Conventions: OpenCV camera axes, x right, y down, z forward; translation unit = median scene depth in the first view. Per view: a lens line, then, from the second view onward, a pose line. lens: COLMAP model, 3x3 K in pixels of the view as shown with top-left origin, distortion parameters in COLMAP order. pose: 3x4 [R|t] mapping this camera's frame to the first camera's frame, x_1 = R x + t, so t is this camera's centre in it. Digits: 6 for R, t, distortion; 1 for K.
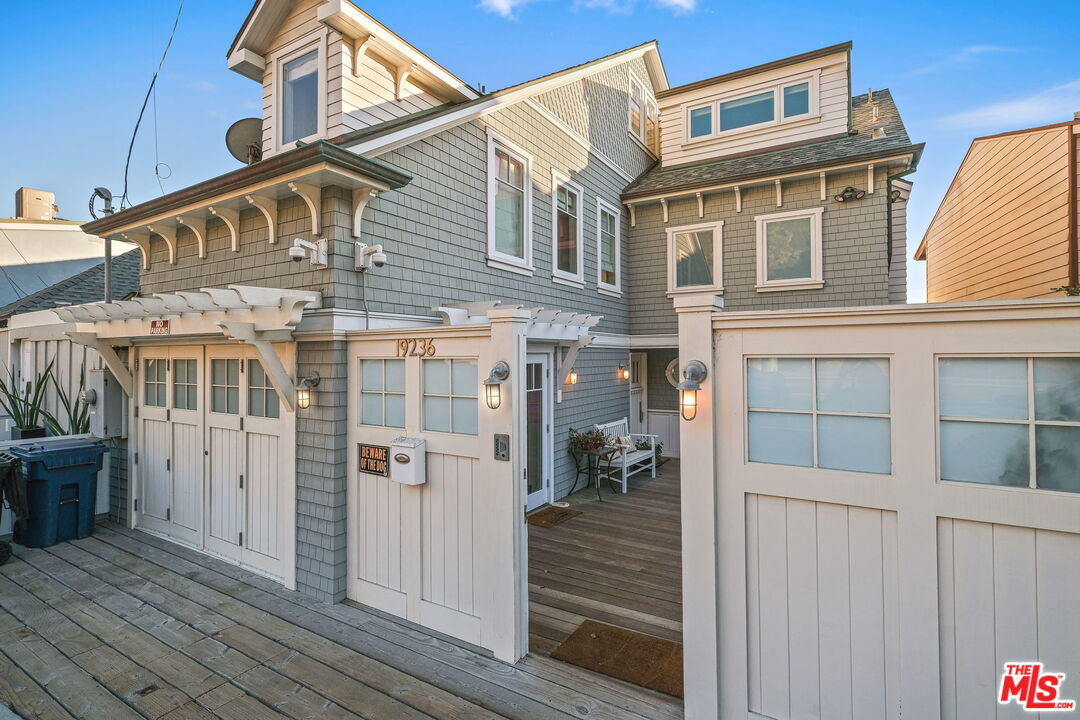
lens RADIAL K [[519.2, 0, 540.1], [0, 519.2, 352.2], [0, 0, 1]] dist [0.001824, 0.000811]
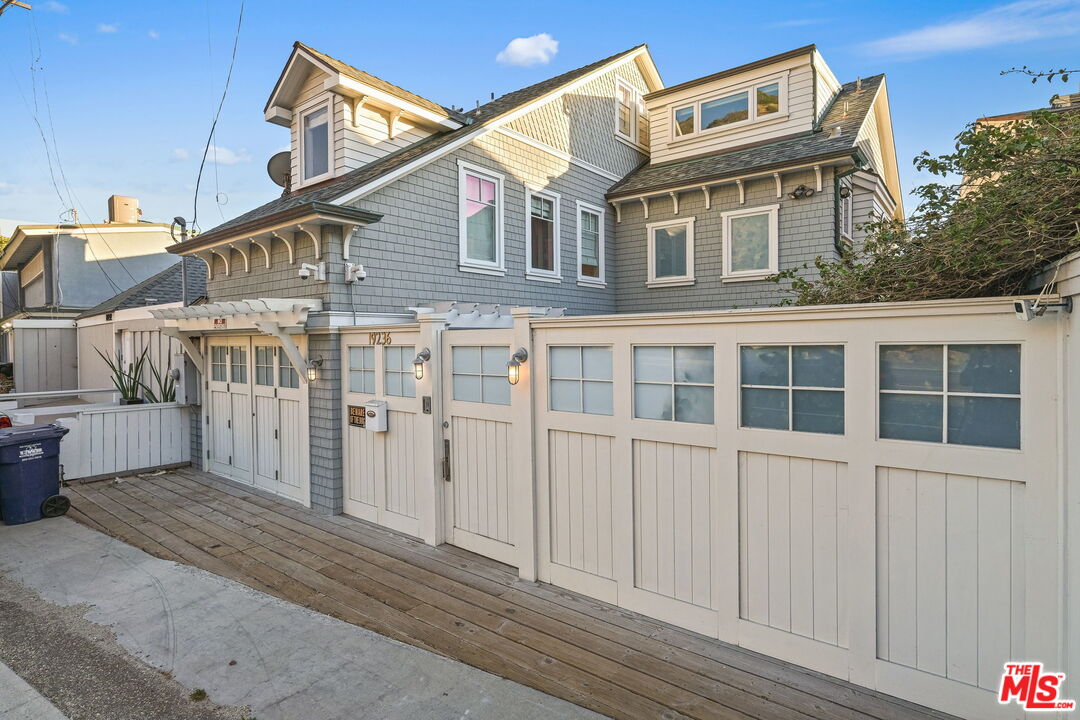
lens RADIAL K [[567.5, 0, 541.9], [0, 567.5, 353.4], [0, 0, 1]] dist [0.000201, -0.000747]
pose [[0.991587, -0.001577, -0.129431, 0.290852], [0.005941, 0.999426, 0.033342, -0.012351], [0.129304, -0.033830, 0.991028, -0.361541]]
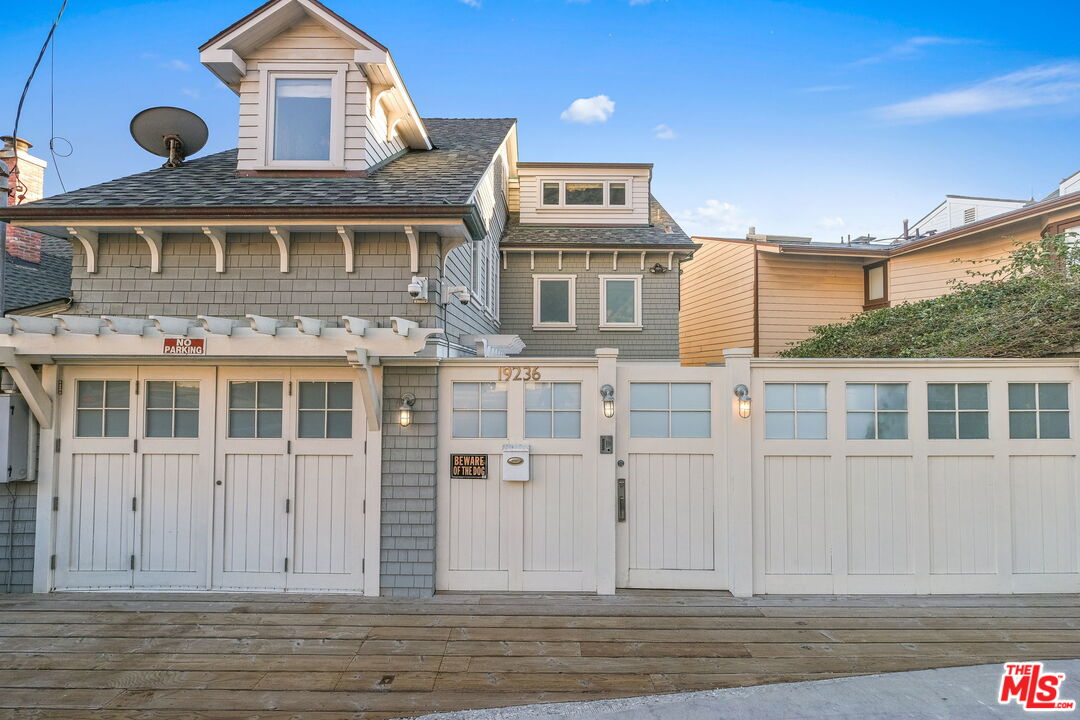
lens RADIAL K [[501.0, 0, 540.0], [0, 501.0, 360.0], [0, 0, 1]] dist [-0.003615, -0.000743]
pose [[0.855216, 0.021839, 0.517812, -0.587456], [-0.011753, 0.999672, -0.022751, -0.010327], [-0.518139, 0.013372, 0.855192, -0.056327]]
